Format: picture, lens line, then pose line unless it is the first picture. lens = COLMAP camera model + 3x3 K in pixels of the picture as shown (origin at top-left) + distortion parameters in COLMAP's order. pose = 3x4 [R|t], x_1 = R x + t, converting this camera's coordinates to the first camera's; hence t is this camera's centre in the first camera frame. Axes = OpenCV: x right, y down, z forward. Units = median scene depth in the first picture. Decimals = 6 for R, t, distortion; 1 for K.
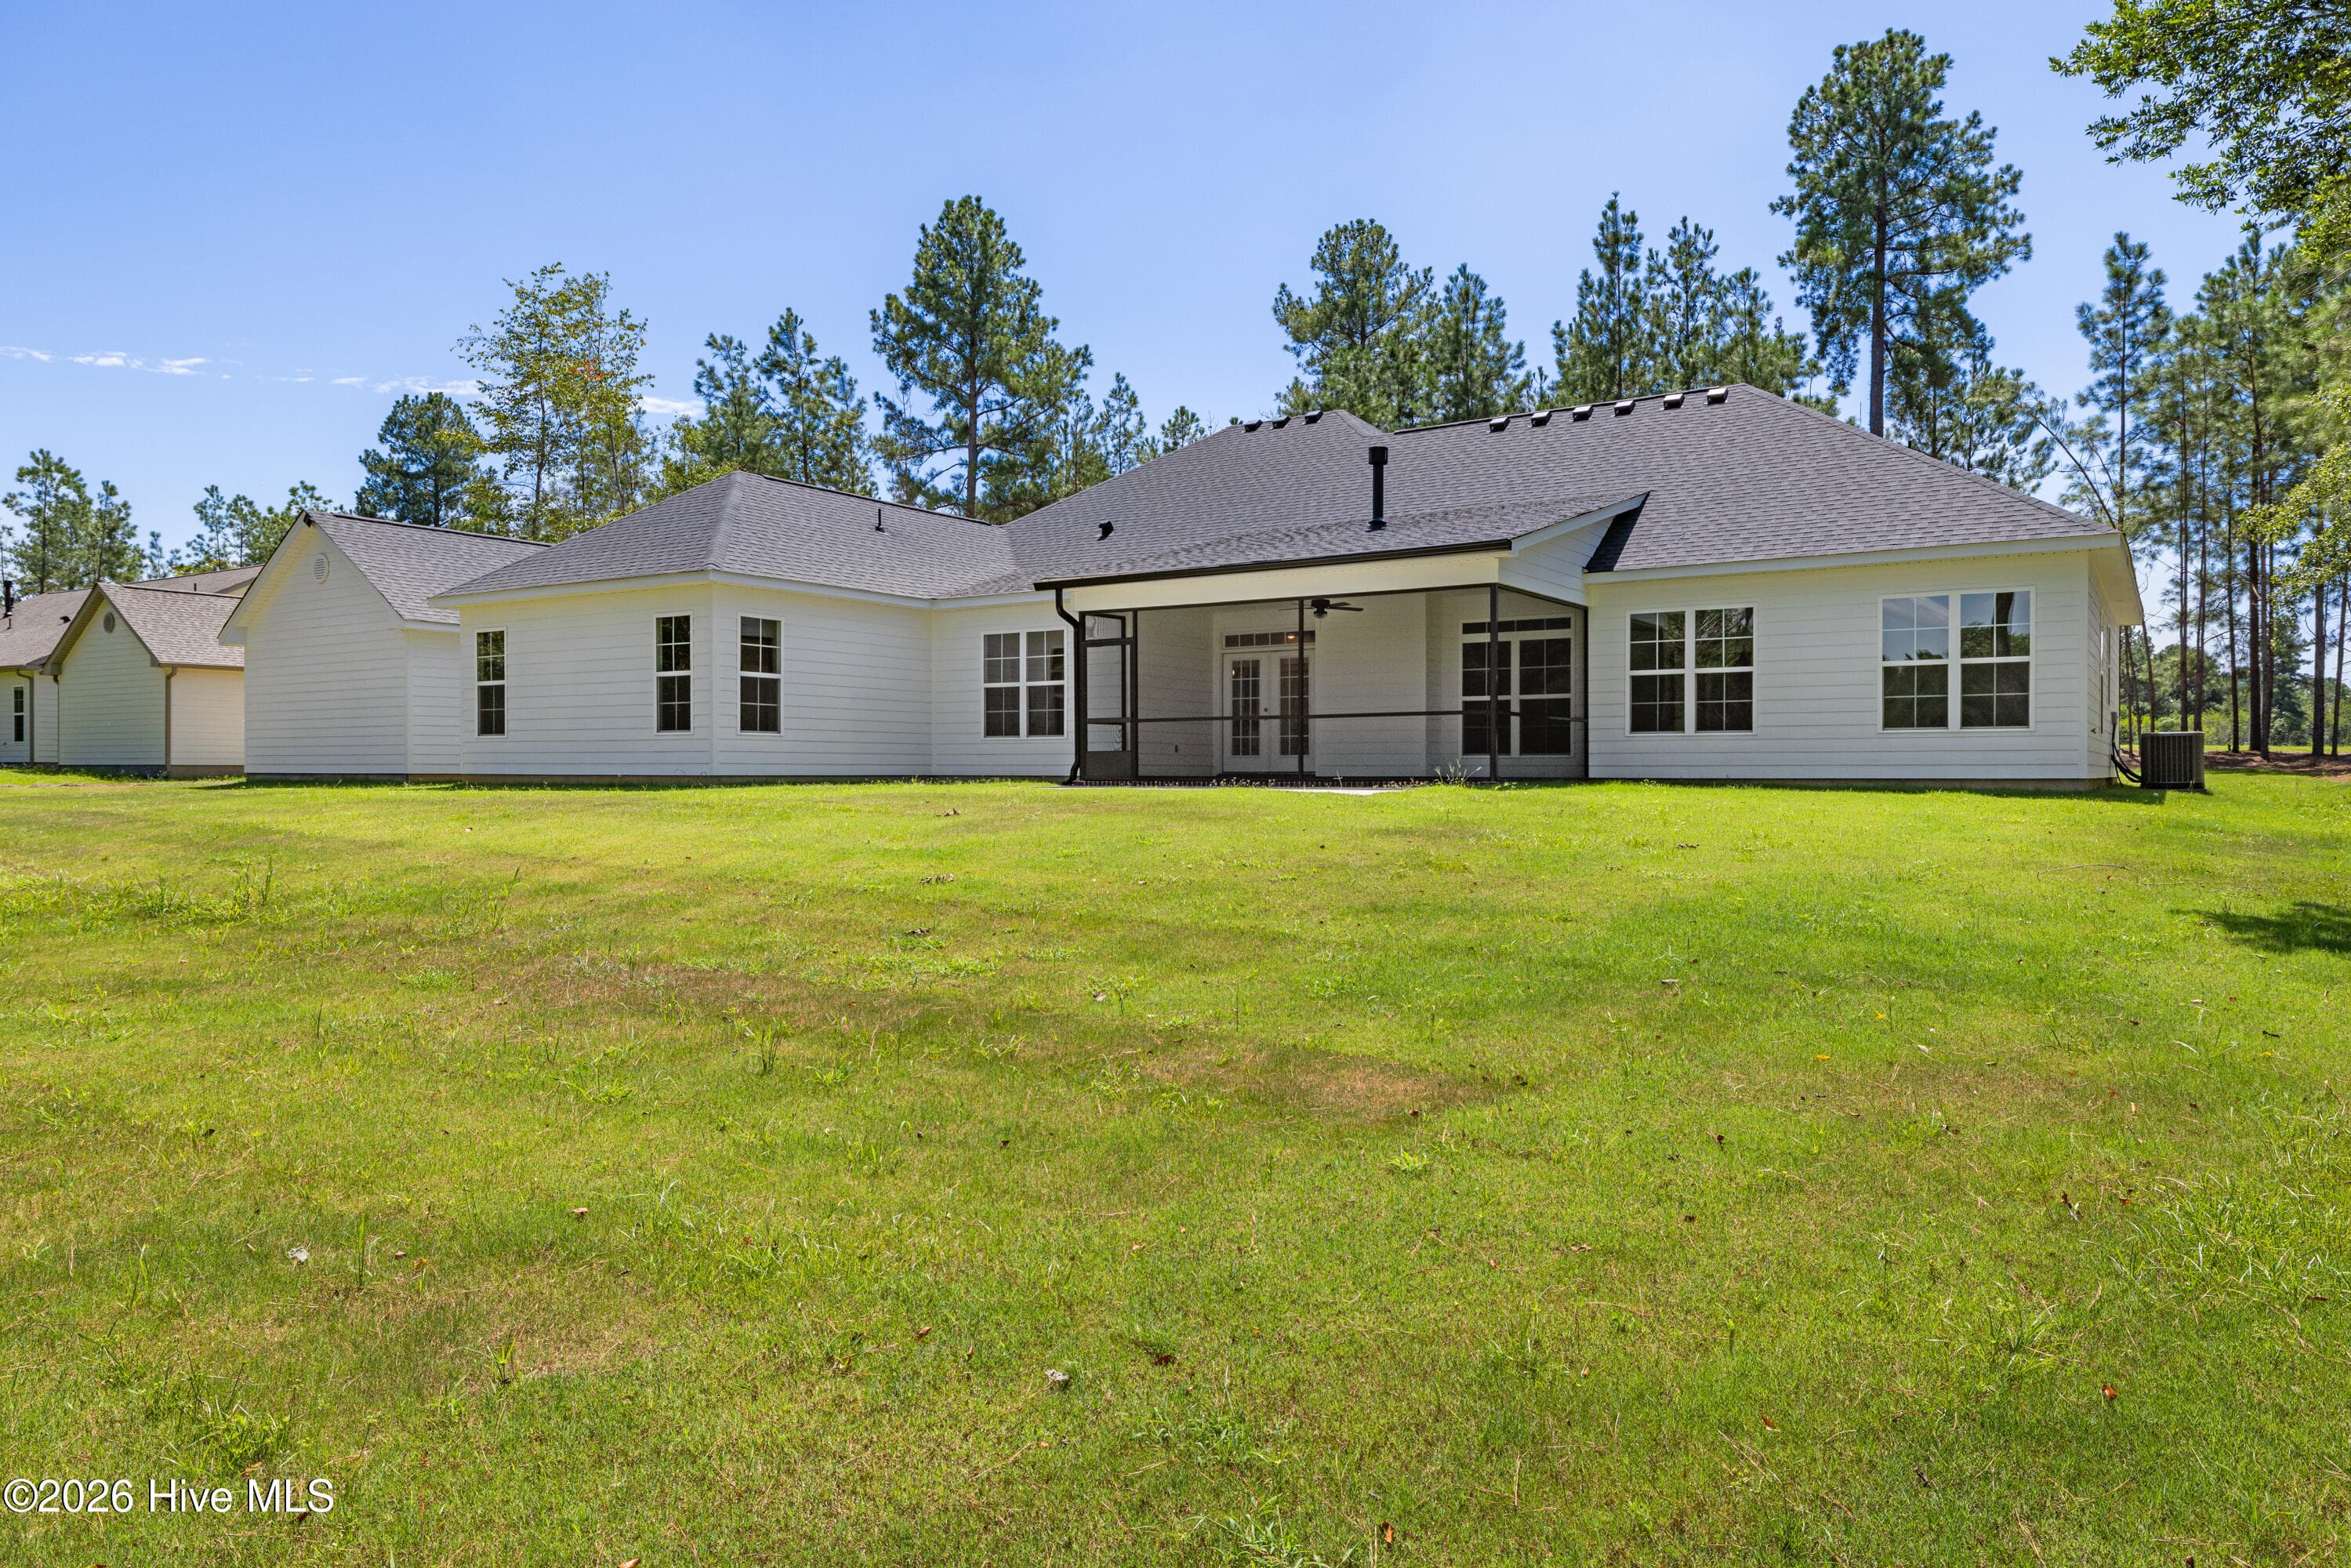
lens RADIAL K [[1507.5, 0, 1164.6], [0, 1507.5, 778.0], [0, 0, 1]] dist [0.003034, -0.015867]
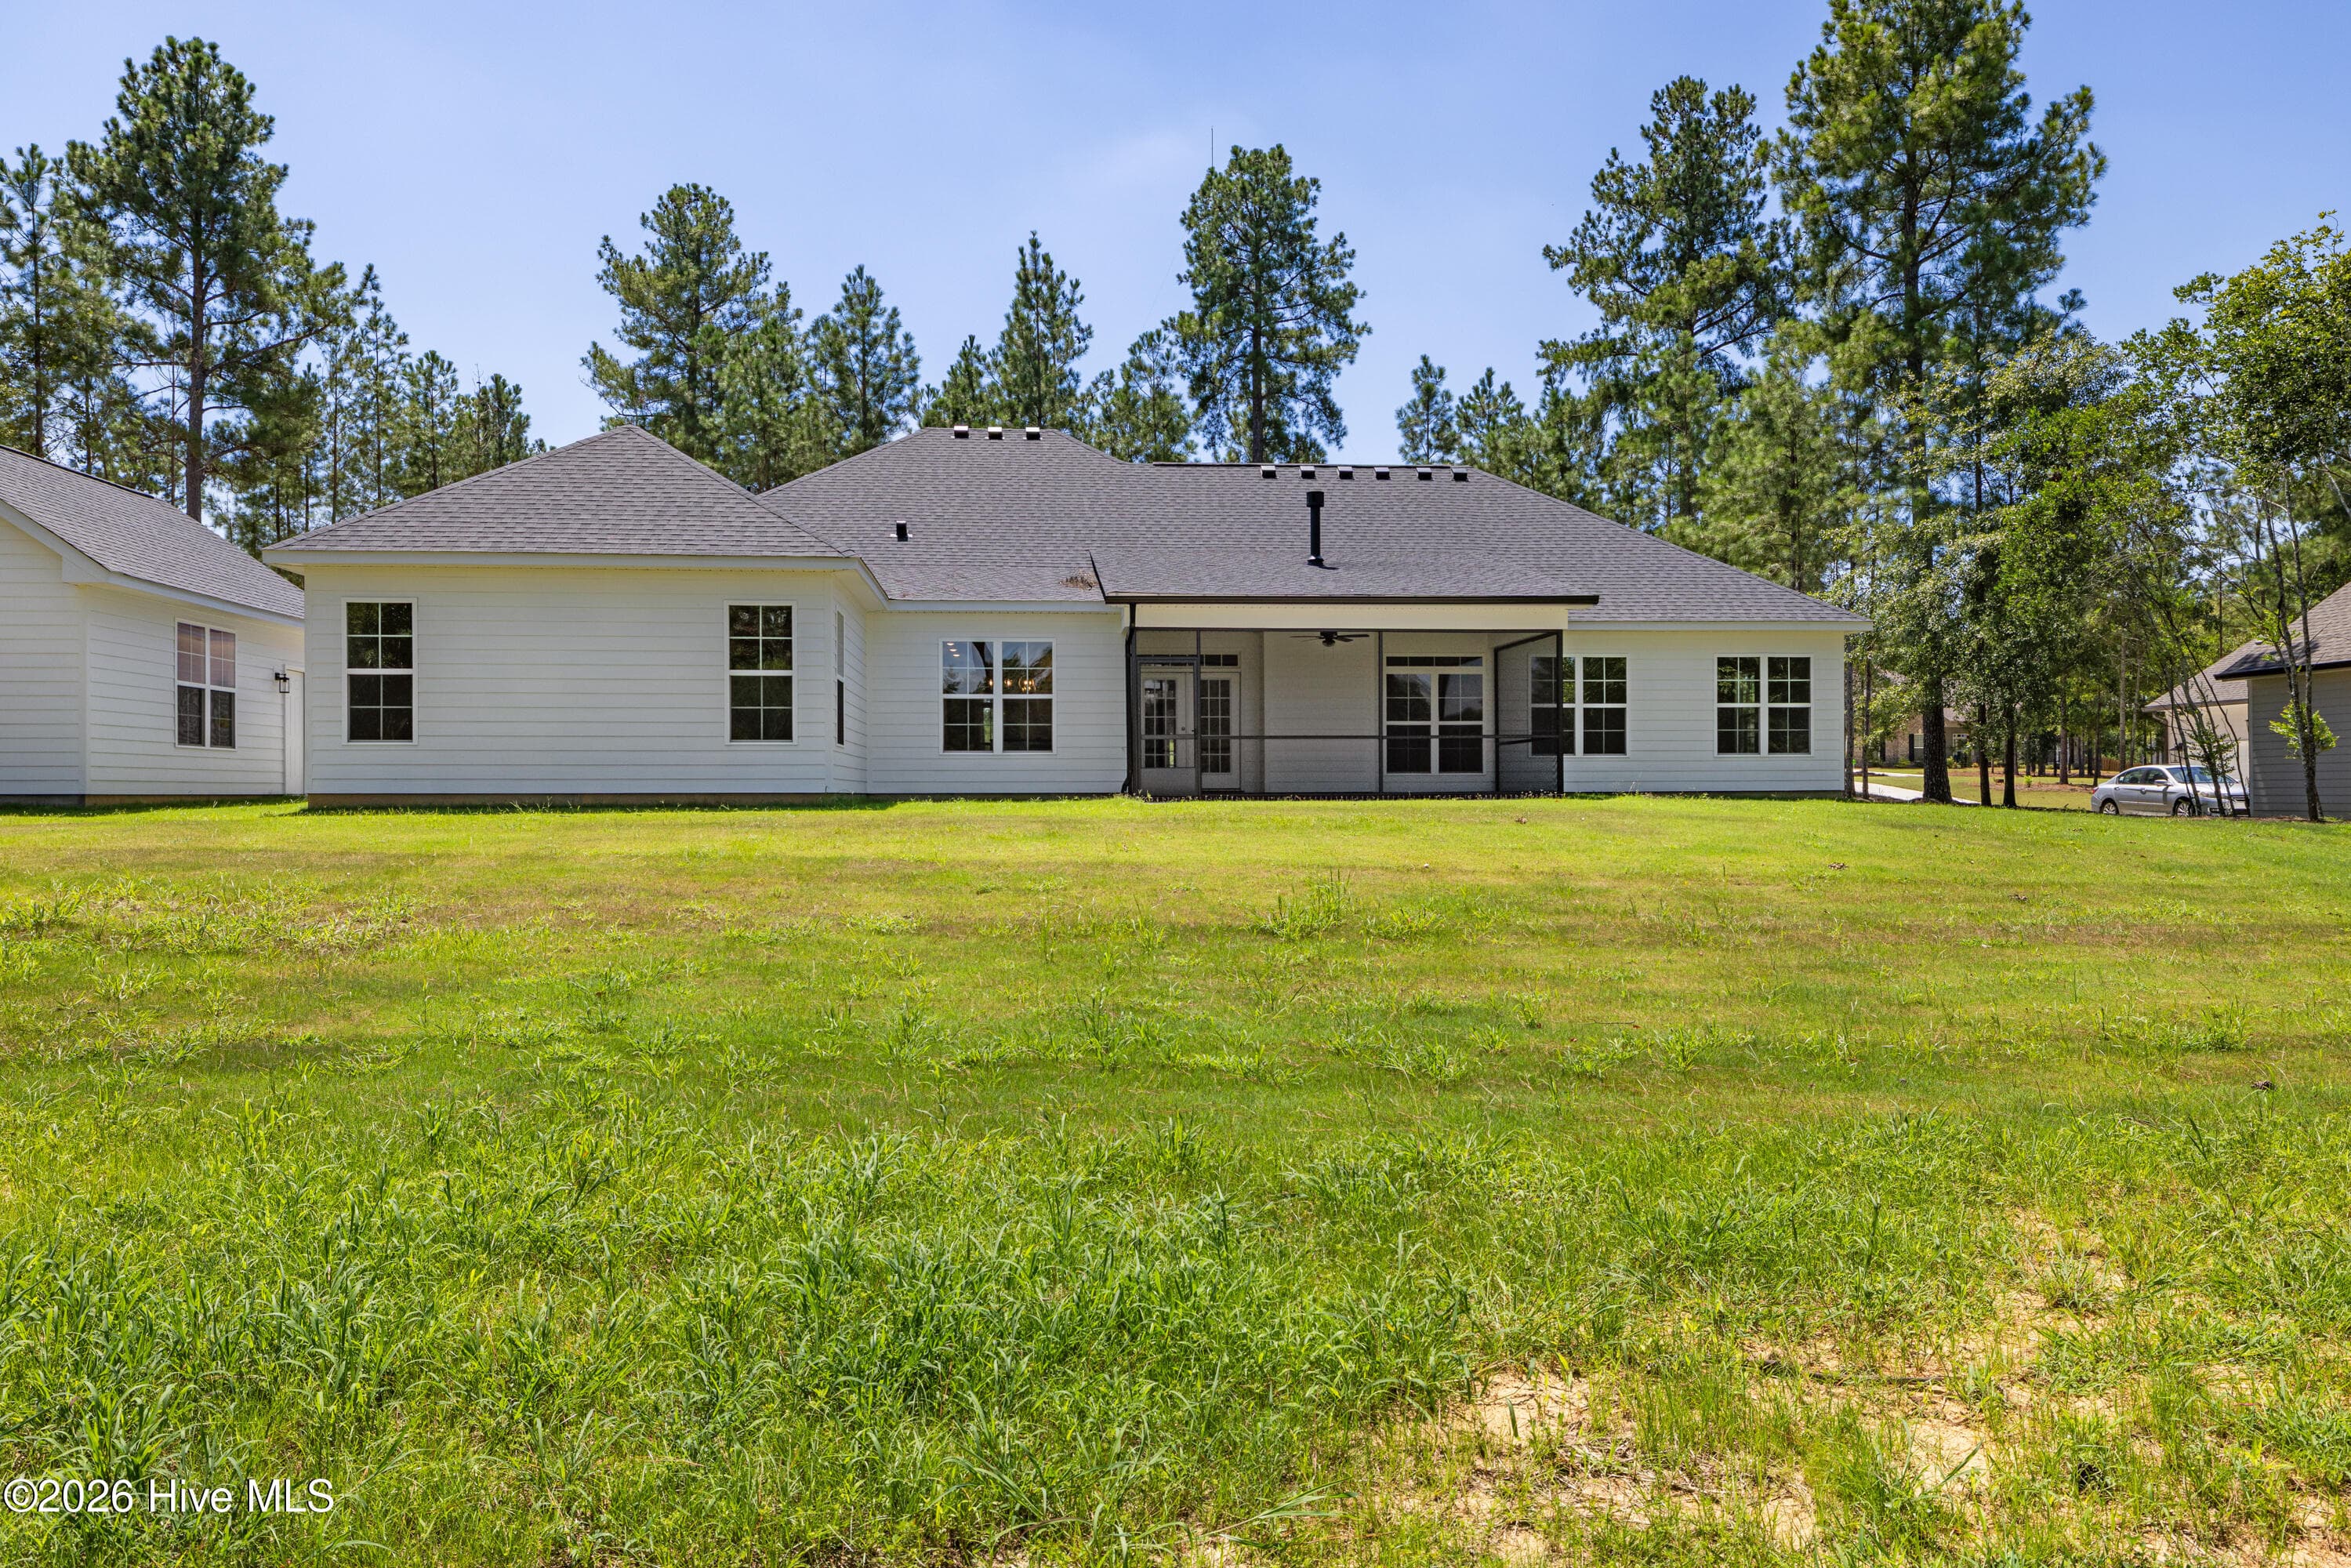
lens RADIAL K [[1659.0, 0, 1175.5], [0, 1659.0, 784.0], [0, 0, 1]] dist [-0.002002, -0.002946]
pose [[0.780767, -0.000310, 0.624822, -0.821627], [0.007845, 0.999926, -0.009307, 0.004509], [-0.624773, 0.012169, 0.780711, 0.143933]]
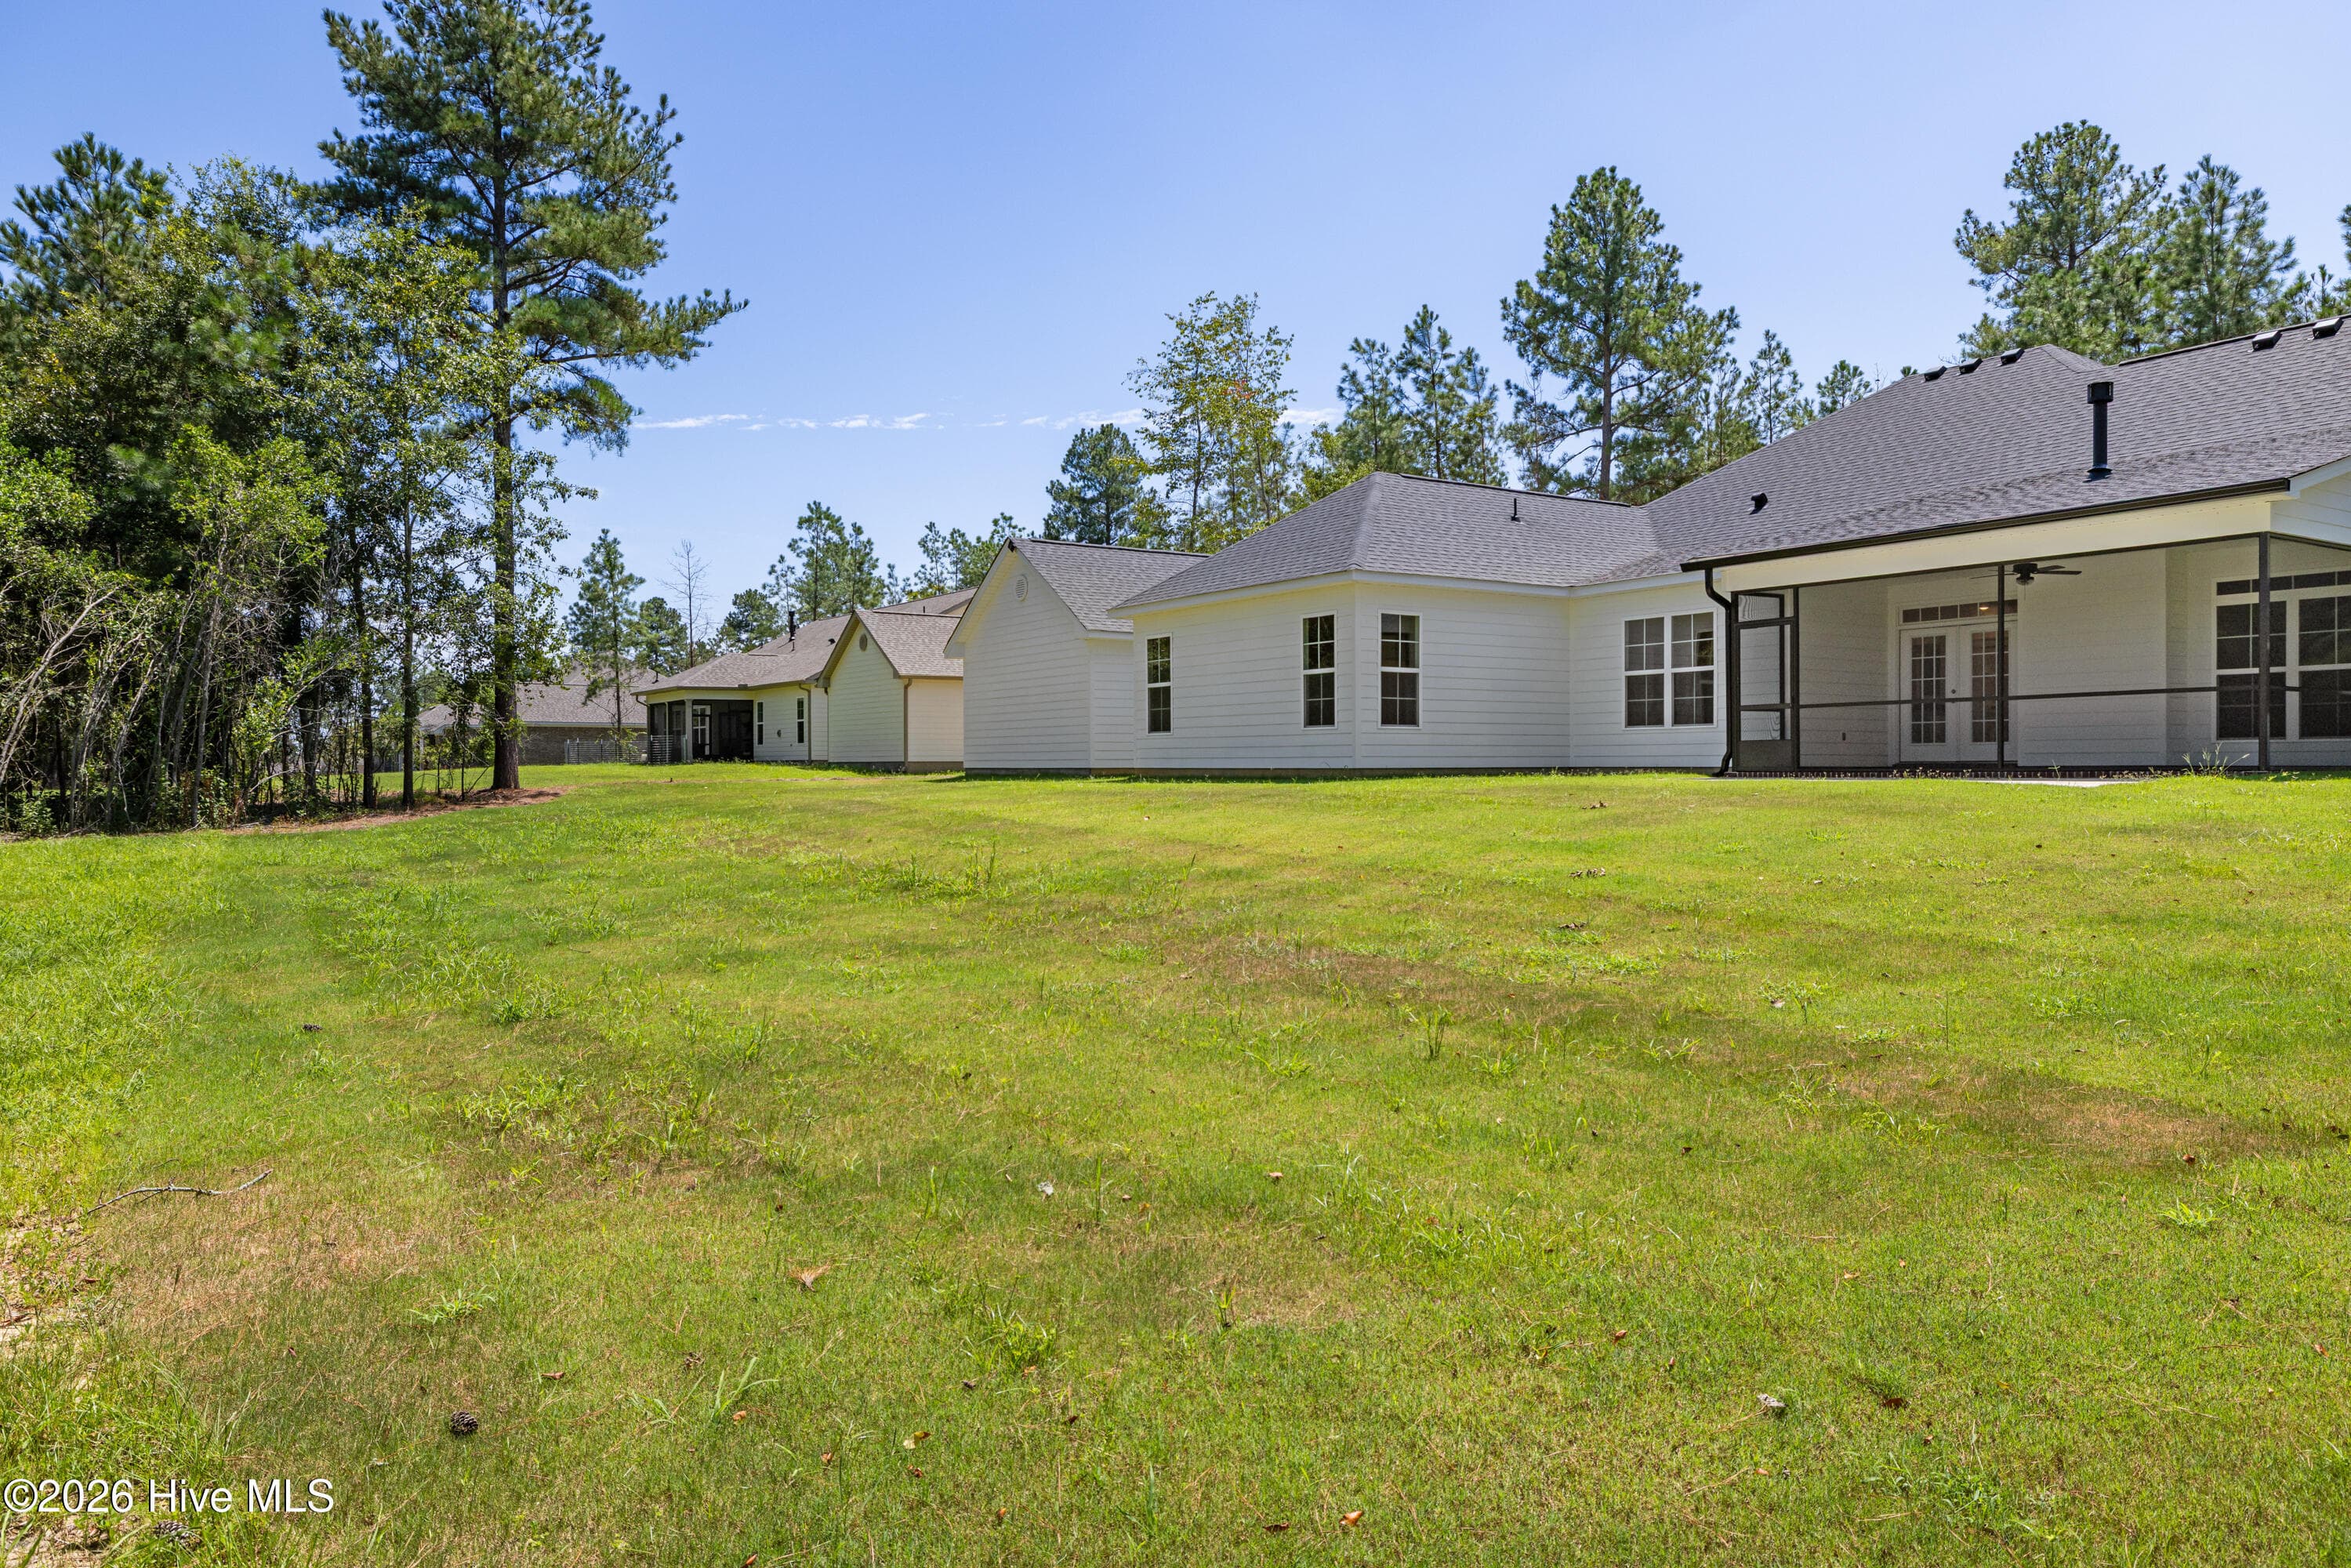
lens RADIAL K [[1507.5, 0, 1164.6], [0, 1507.5, 778.0], [0, 0, 1]] dist [0.003034, -0.015867]
pose [[0.916758, -0.002263, -0.399436, -0.006159], [0.004293, 0.999982, 0.004188, 0.000147], [0.399419, -0.005555, 0.916752, -0.001931]]
